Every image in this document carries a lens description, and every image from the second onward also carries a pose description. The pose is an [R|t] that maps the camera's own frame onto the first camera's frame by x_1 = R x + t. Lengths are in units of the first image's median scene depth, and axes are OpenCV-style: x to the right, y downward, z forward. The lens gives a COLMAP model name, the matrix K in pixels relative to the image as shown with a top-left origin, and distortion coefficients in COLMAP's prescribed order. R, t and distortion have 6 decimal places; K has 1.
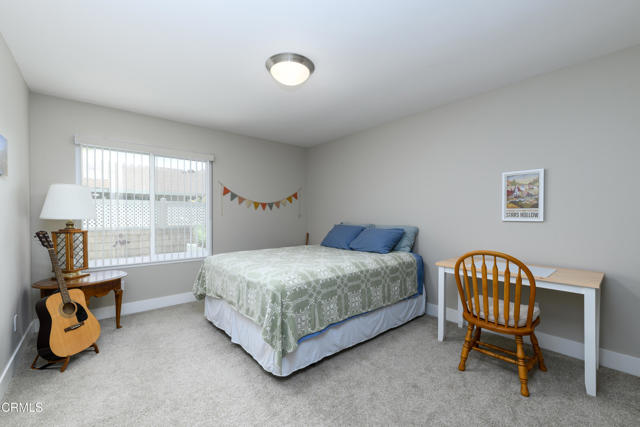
lens RADIAL K [[267.5, 0, 317.7], [0, 267.5, 215.6], [0, 0, 1]] dist [0.004117, -0.000424]
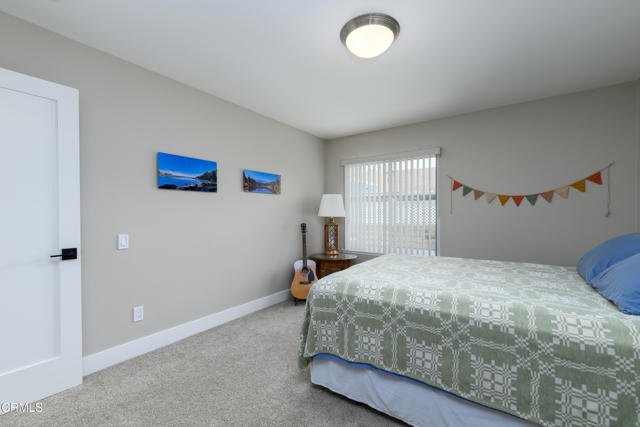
lens RADIAL K [[267.5, 0, 318.3], [0, 267.5, 215.5], [0, 0, 1]] dist [0.004117, -0.000424]
pose [[0.266081, 0.003375, -0.963945, 0.604498], [0.002582, 0.999988, 0.004214, -0.000058], [0.963947, -0.003610, 0.266069, 0.576042]]
